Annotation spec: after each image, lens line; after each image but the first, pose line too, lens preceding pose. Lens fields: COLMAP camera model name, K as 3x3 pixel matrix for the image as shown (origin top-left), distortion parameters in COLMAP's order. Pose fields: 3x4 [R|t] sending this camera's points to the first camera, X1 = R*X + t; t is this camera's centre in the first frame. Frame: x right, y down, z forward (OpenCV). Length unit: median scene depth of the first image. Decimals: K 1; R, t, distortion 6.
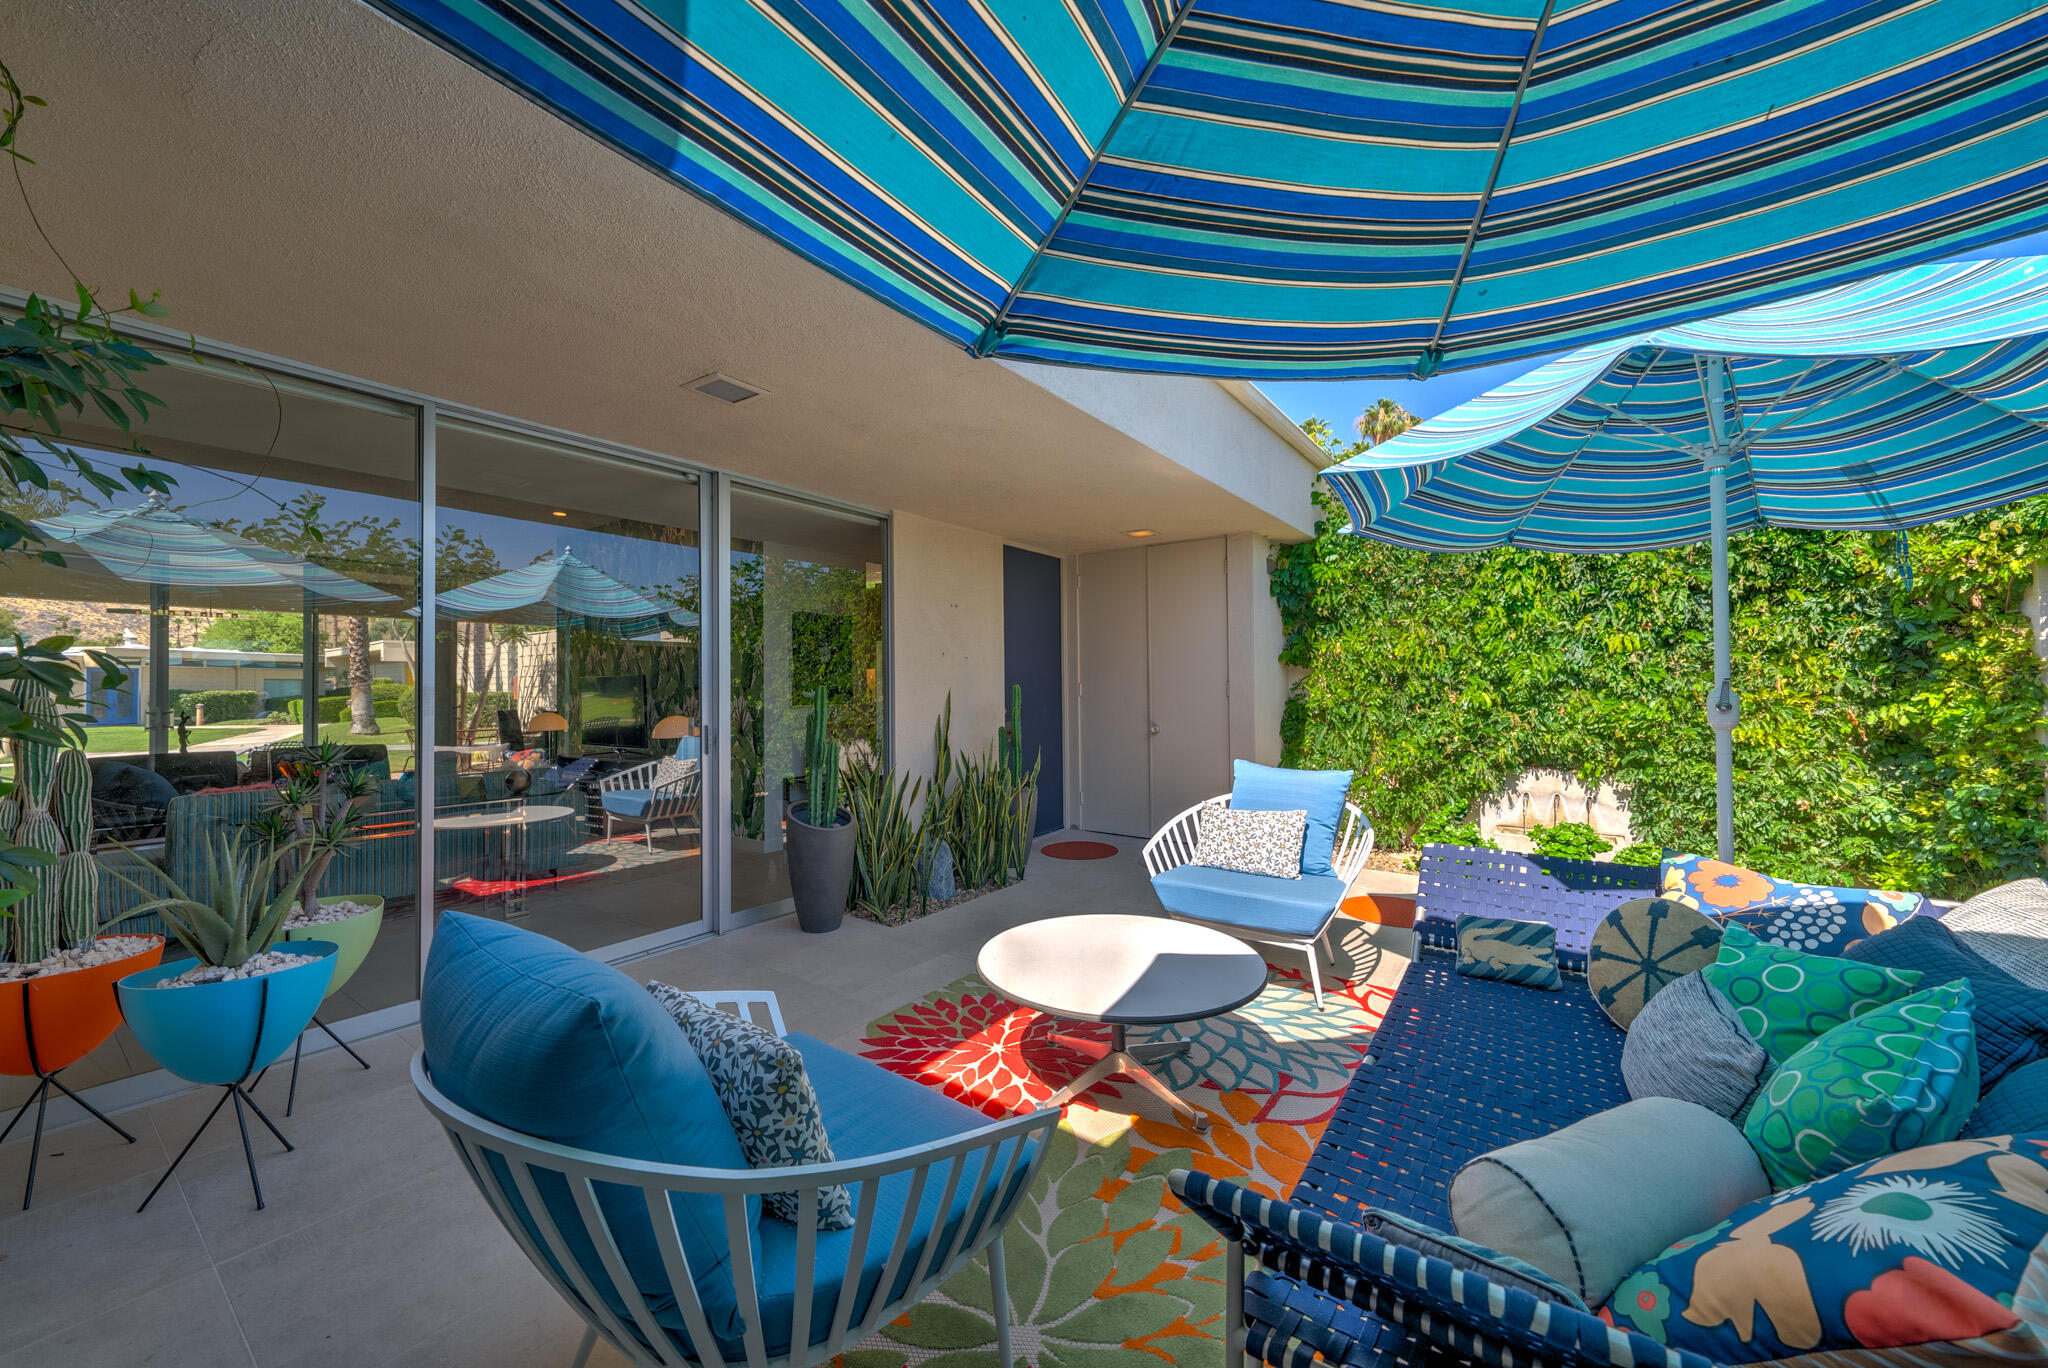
lens RADIAL K [[740.3, 0, 1019.4], [0, 740.3, 680.4], [0, 0, 1]] dist [-0.001049, -0.000026]
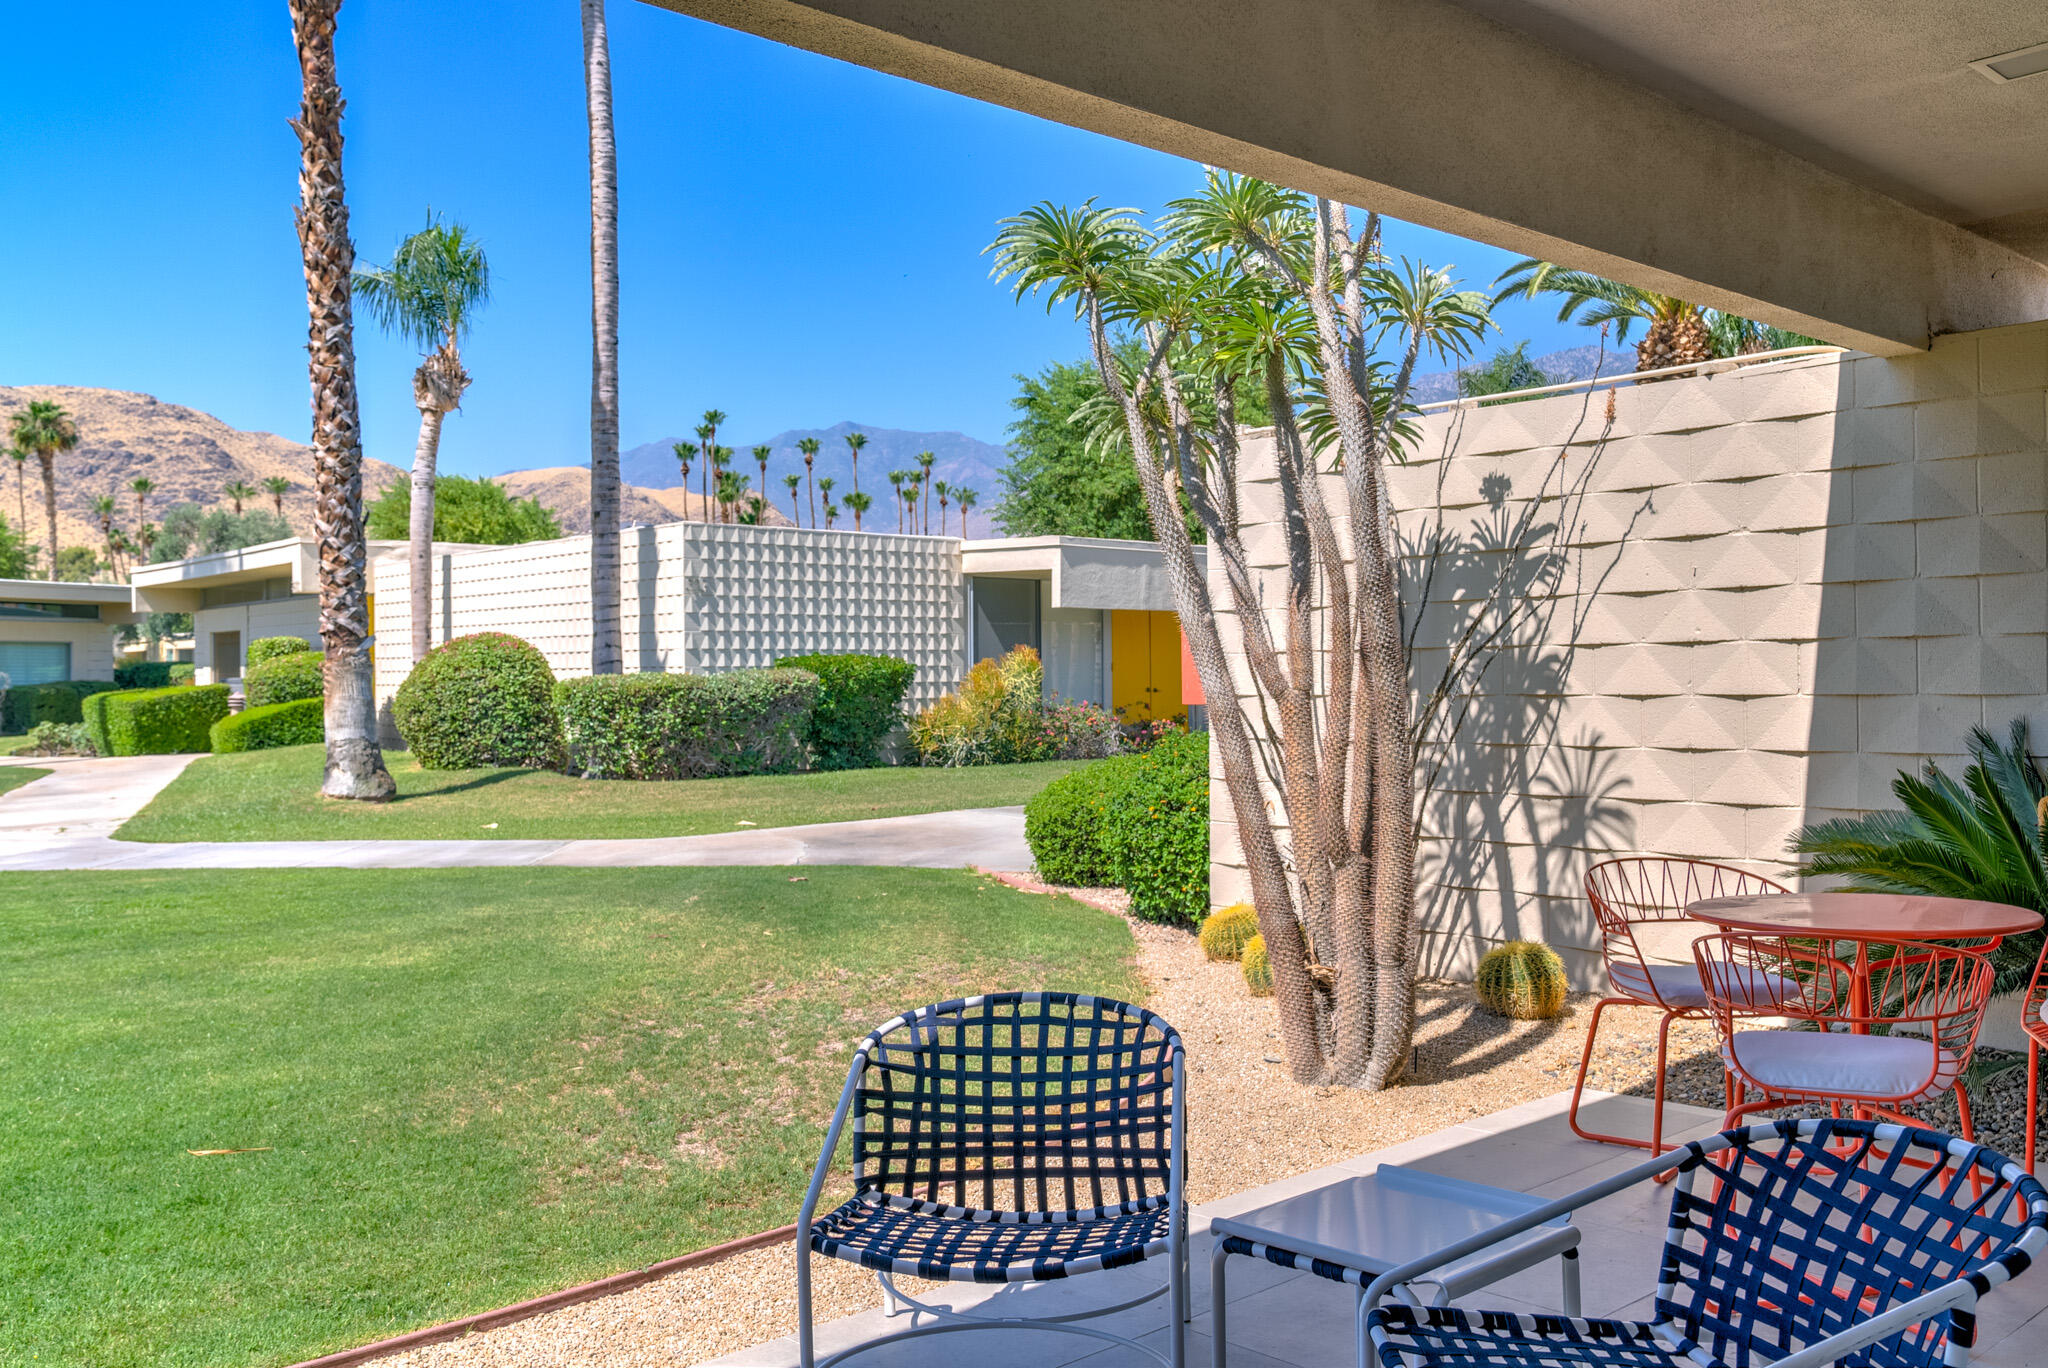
lens RADIAL K [[1737.7, 0, 1057.7], [0, 1737.7, 683.7], [0, 0, 1]] dist [-0.005360, 0.008001]
pose [[0.978328, 0.005804, -0.206979, -2.475339], [-0.002219, 0.999844, 0.017549, 0.032952], [0.207049, -0.016709, 0.978188, 1.775537]]
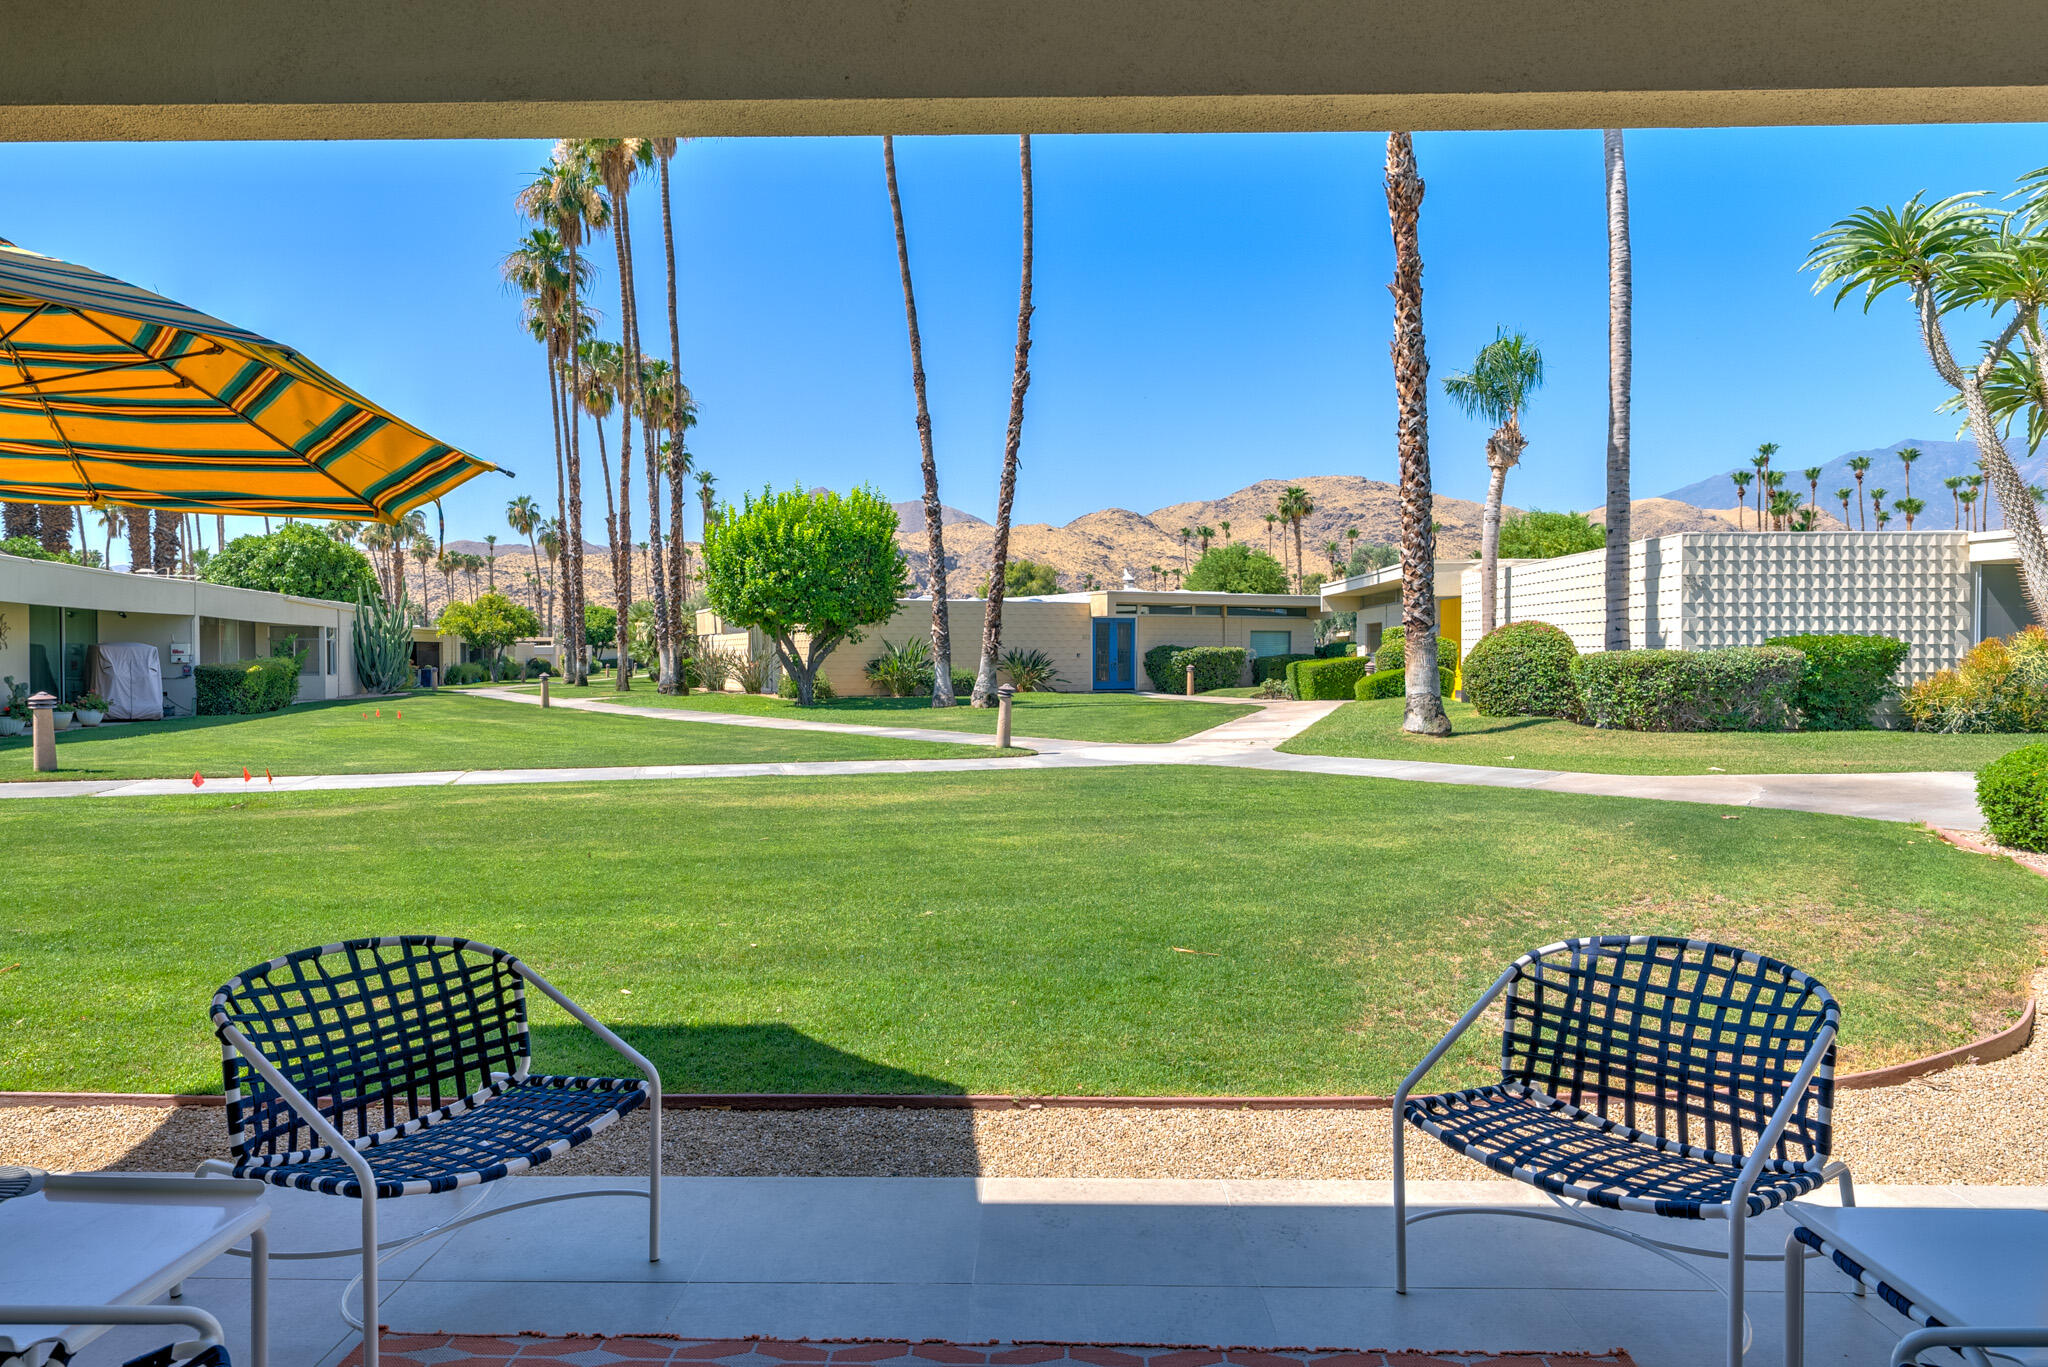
lens RADIAL K [[1163.0, 0, 1015.9], [0, 1163.0, 679.6], [0, 0, 1]] dist [0.006094, -0.000340]
pose [[0.559710, 0.027768, -0.828223, -2.337060], [0.004134, 0.999332, 0.036298, 0.035510], [0.828678, -0.023740, 0.559221, 1.981573]]
